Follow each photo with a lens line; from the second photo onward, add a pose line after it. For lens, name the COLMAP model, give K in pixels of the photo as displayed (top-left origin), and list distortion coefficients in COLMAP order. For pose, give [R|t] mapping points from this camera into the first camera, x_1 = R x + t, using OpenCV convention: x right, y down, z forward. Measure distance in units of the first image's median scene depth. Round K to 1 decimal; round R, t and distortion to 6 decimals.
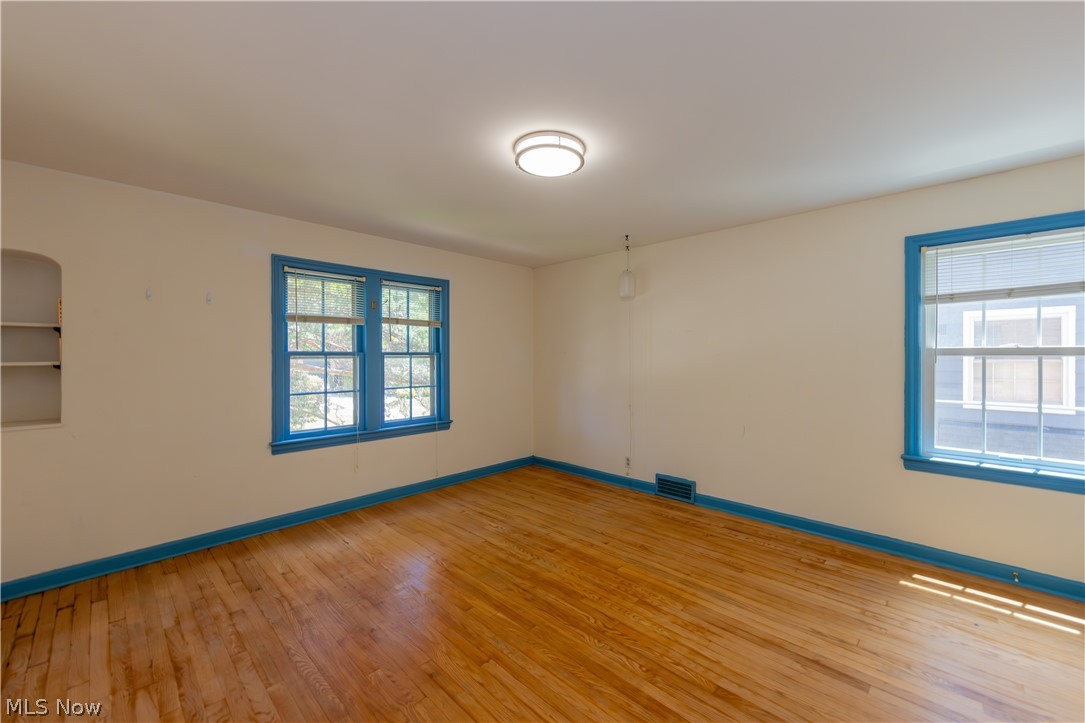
lens RADIAL K [[426.2, 0, 552.5], [0, 426.2, 355.7], [0, 0, 1]] dist [0.007000, -0.000740]
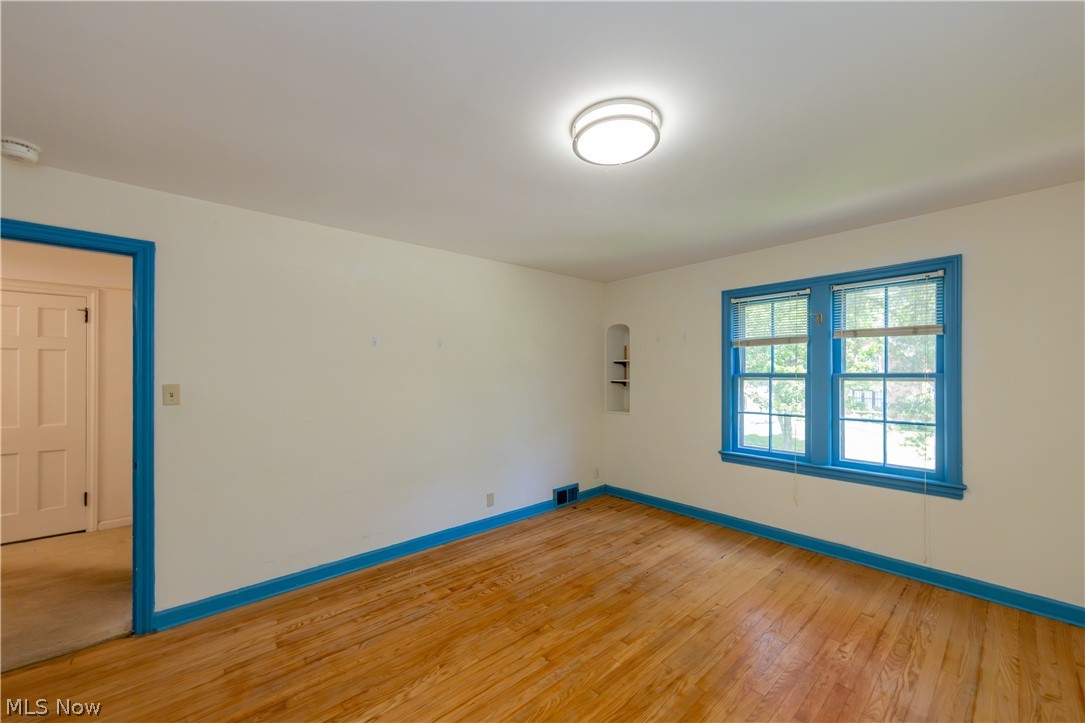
lens RADIAL K [[404.5, 0, 549.1], [0, 404.5, 369.7], [0, 0, 1]] dist [-0.002505, 0.000094]
pose [[-0.072078, -0.008832, -0.997360, 0.525302], [0.000828, 0.999960, -0.008915, -0.011368], [0.997399, -0.001468, -0.072067, 0.640576]]
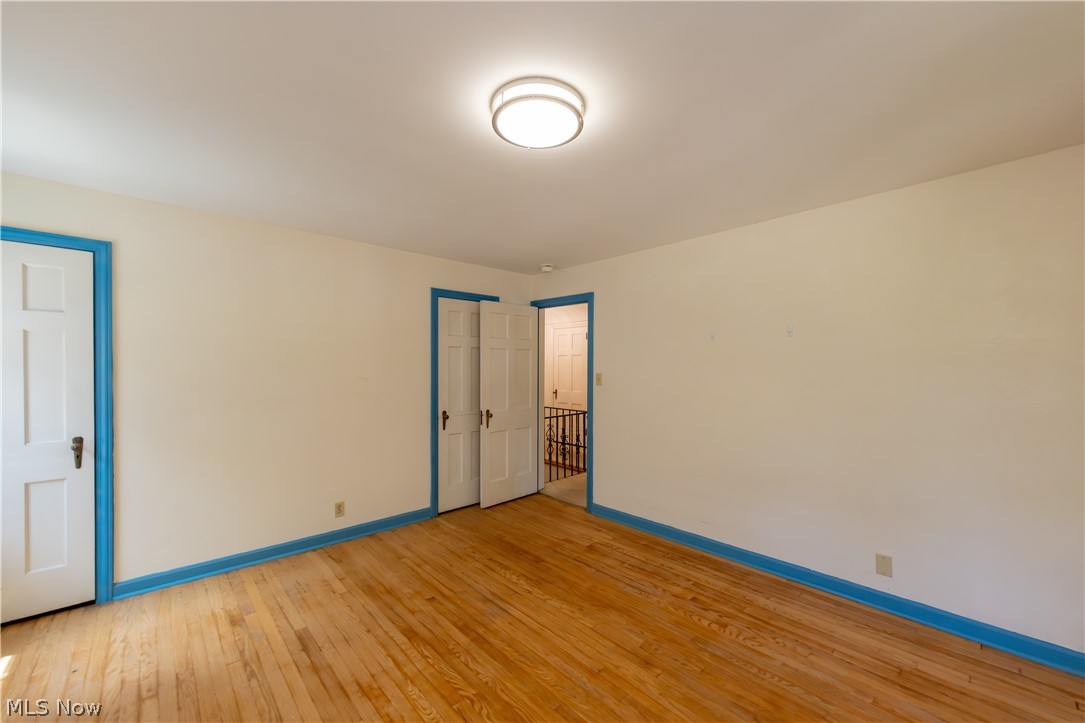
lens RADIAL K [[426.0, 0, 543.4], [0, 426.0, 366.9], [0, 0, 1]] dist [0.000955, -0.000010]
pose [[-0.998982, -0.001954, 0.045072, -0.035339], [-0.001582, 0.999964, 0.008280, -0.021914], [-0.045087, 0.008201, -0.998949, 1.210159]]
